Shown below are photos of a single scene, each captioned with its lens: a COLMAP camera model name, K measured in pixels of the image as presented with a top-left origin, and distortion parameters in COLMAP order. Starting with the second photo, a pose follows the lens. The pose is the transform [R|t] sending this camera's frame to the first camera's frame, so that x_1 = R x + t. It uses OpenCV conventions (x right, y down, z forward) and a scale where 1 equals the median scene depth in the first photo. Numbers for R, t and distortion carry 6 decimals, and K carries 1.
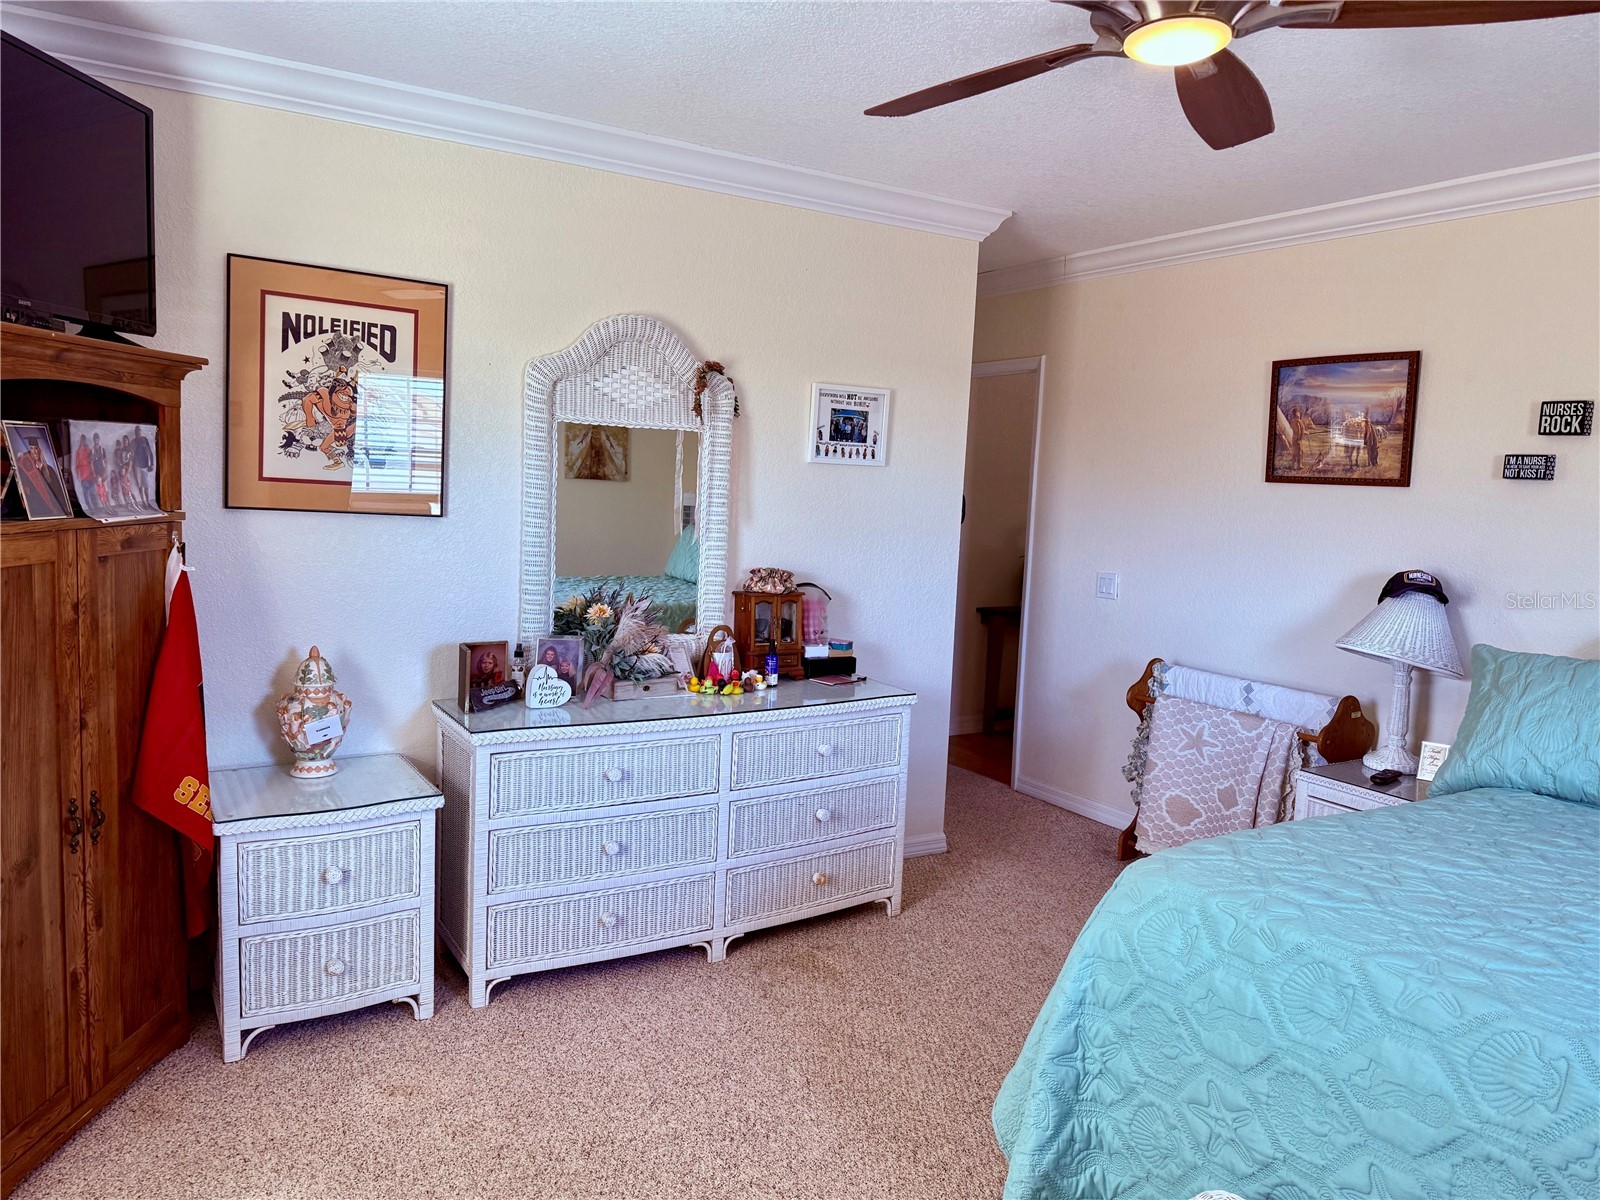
lens RADIAL K [[1120.4, 0, 800.0], [0, 1120.4, 600.0], [0, 0, 1]] dist [0.074239, -0.093430]
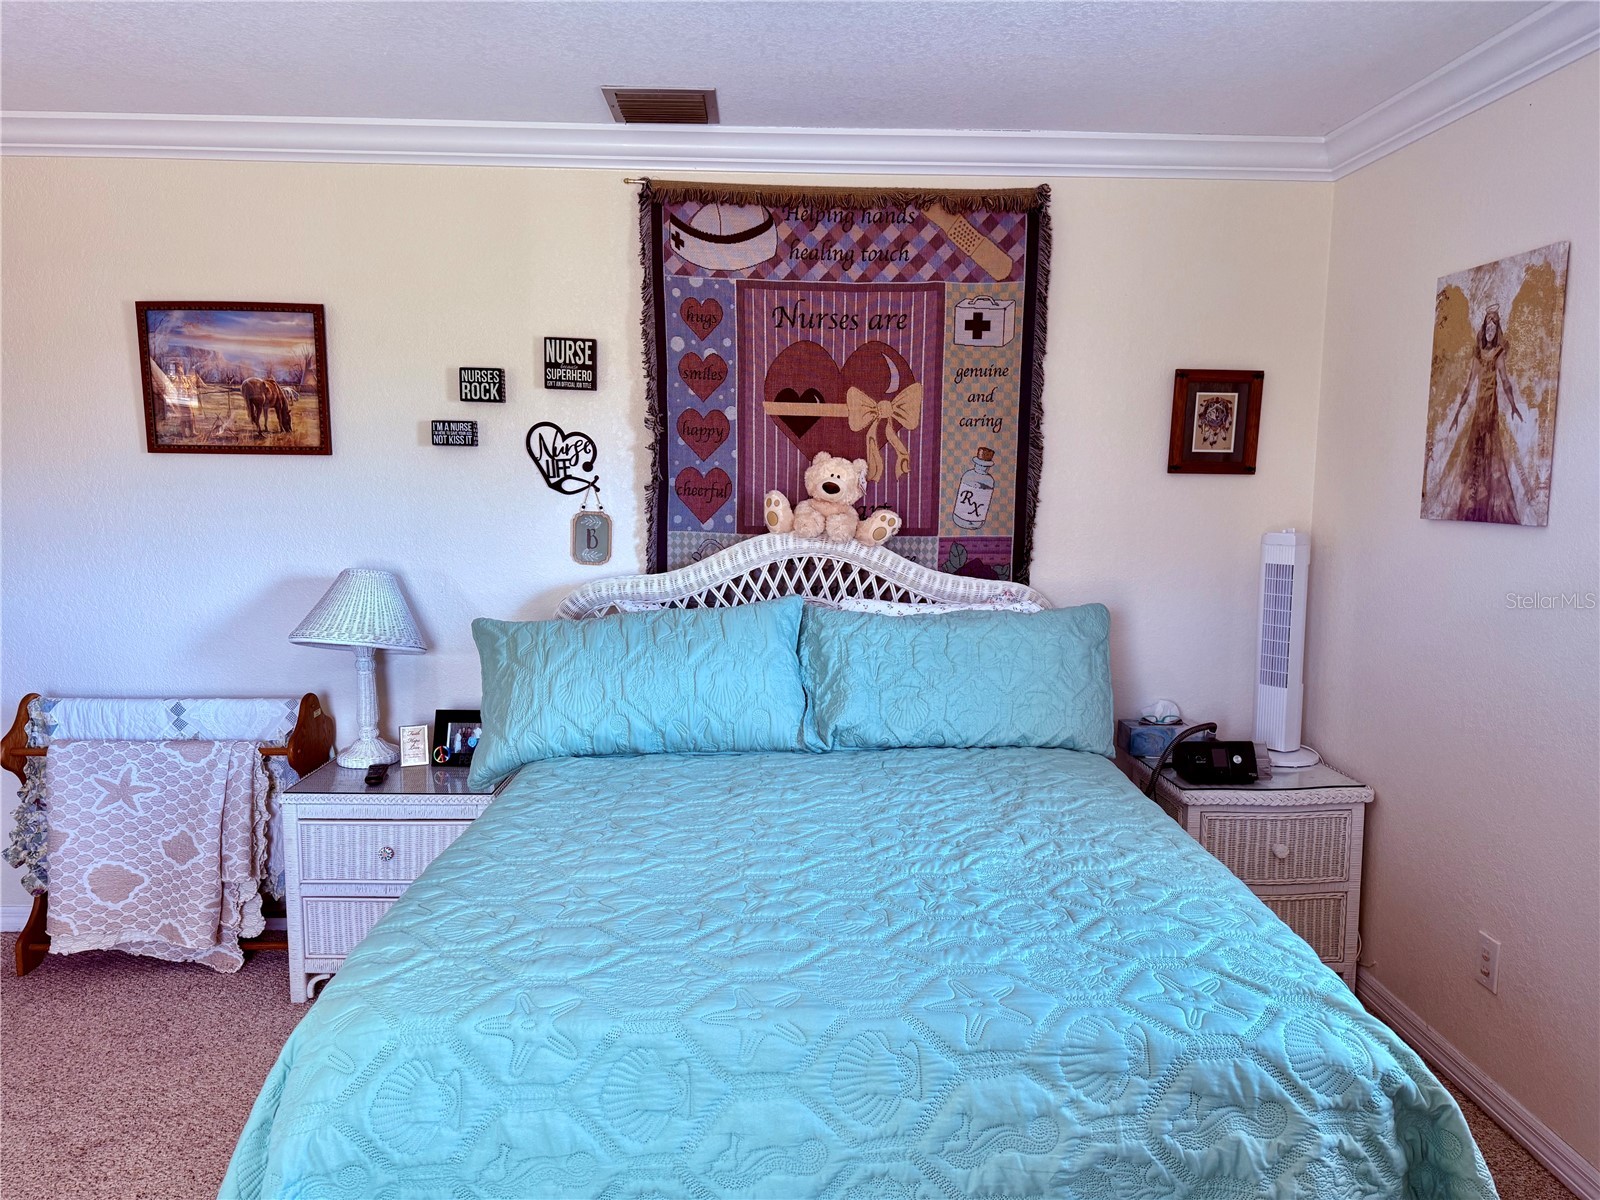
lens RADIAL K [[1120.4, 0, 800.0], [0, 1120.4, 600.0], [0, 0, 1]] dist [0.074239, -0.093430]
pose [[0.506154, -0.139489, 0.851088, -0.063712], [0.107972, 0.989319, 0.097932, -0.032803], [-0.855658, 0.042325, 0.515808, 0.212016]]
